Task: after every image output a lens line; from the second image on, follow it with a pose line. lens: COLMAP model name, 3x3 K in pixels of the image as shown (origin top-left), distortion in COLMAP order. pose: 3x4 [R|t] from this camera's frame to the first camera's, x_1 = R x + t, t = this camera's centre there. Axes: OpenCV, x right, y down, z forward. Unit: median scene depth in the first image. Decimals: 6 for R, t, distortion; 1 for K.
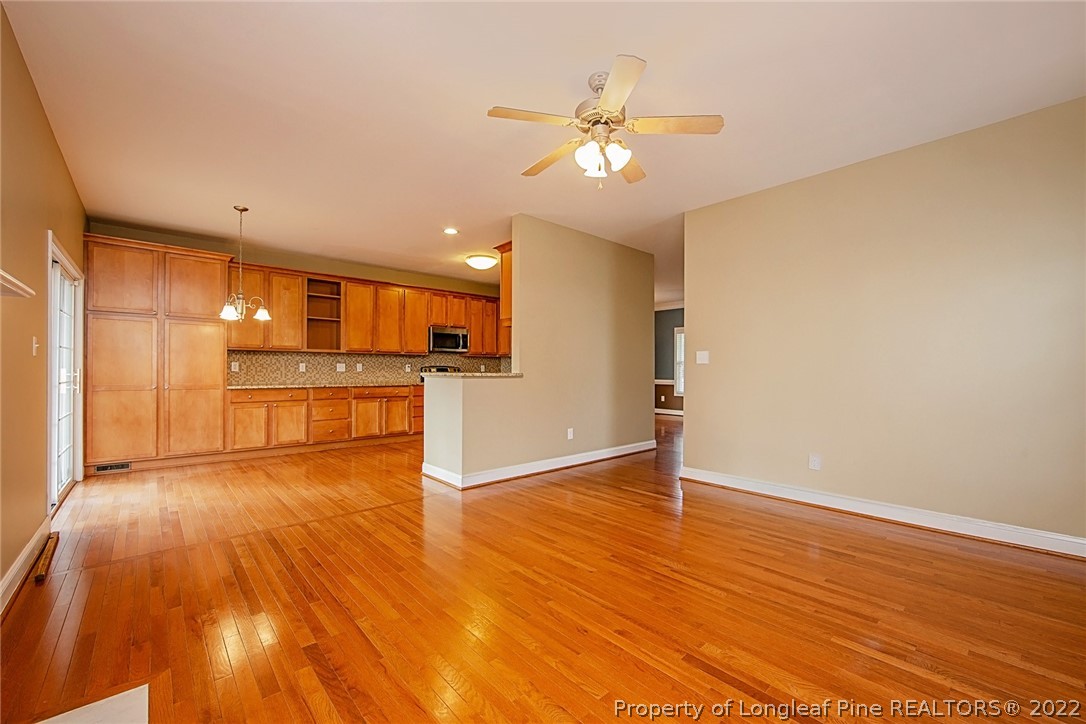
lens RADIAL K [[428.1, 0, 523.7], [0, 428.1, 372.5], [0, 0, 1]] dist [-0.014663, 0.000013]
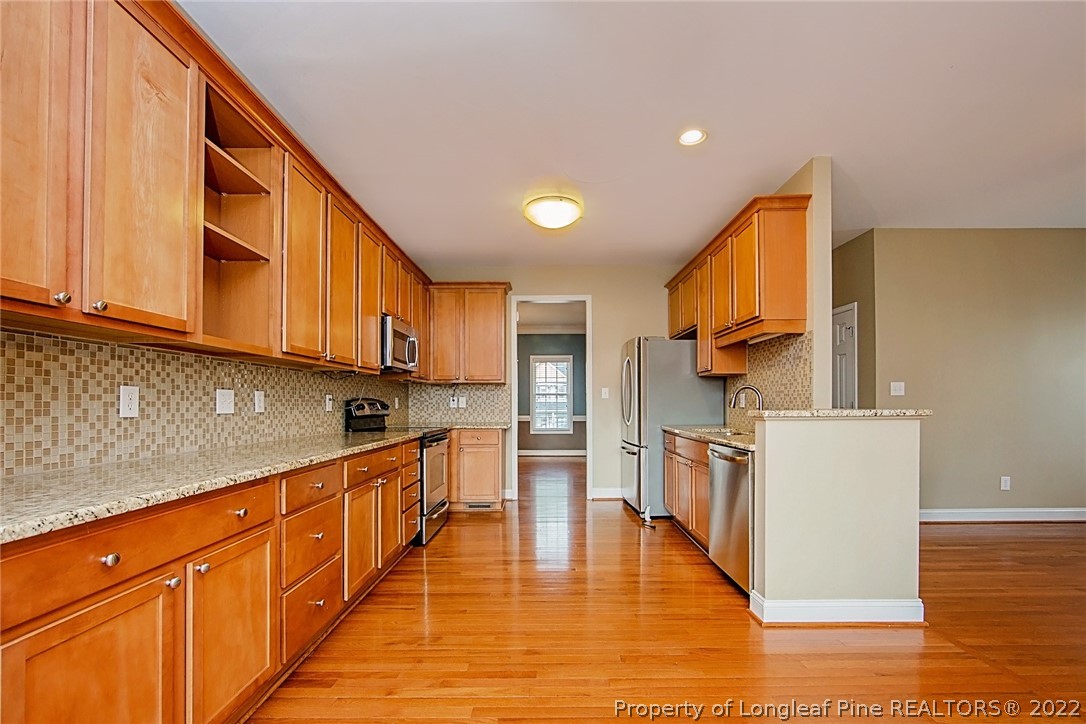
lens RADIAL K [[457.8, 0, 544.7], [0, 457.8, 391.2], [0, 0, 1]] dist [-0.000597, -0.000053]
pose [[0.653649, 0.014236, 0.756664, -0.600248], [0.012460, 0.999485, -0.029568, -0.007022], [-0.756695, 0.028755, 0.653135, 0.651026]]
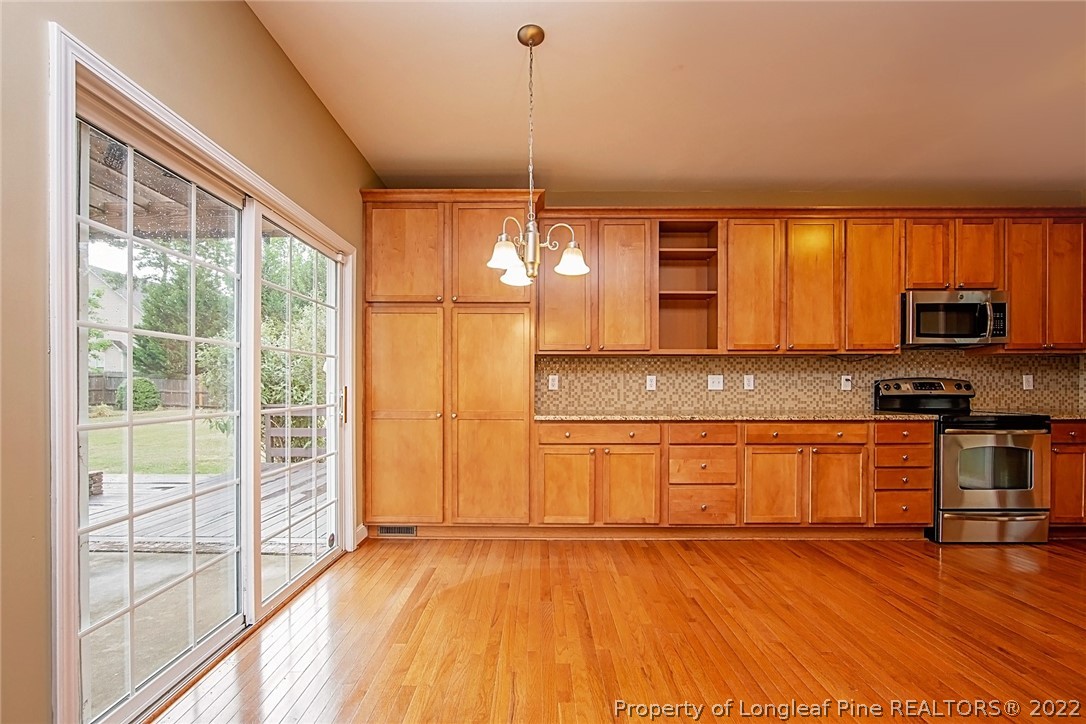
lens RADIAL K [[457.8, 0, 544.7], [0, 457.8, 391.2], [0, 0, 1]] dist [-0.000597, -0.000053]
pose [[0.765967, 0.000512, -0.642880, -0.244608], [-0.000073, 1.000000, 0.000710, -0.001164], [0.642880, -0.000497, 0.765967, 0.458498]]
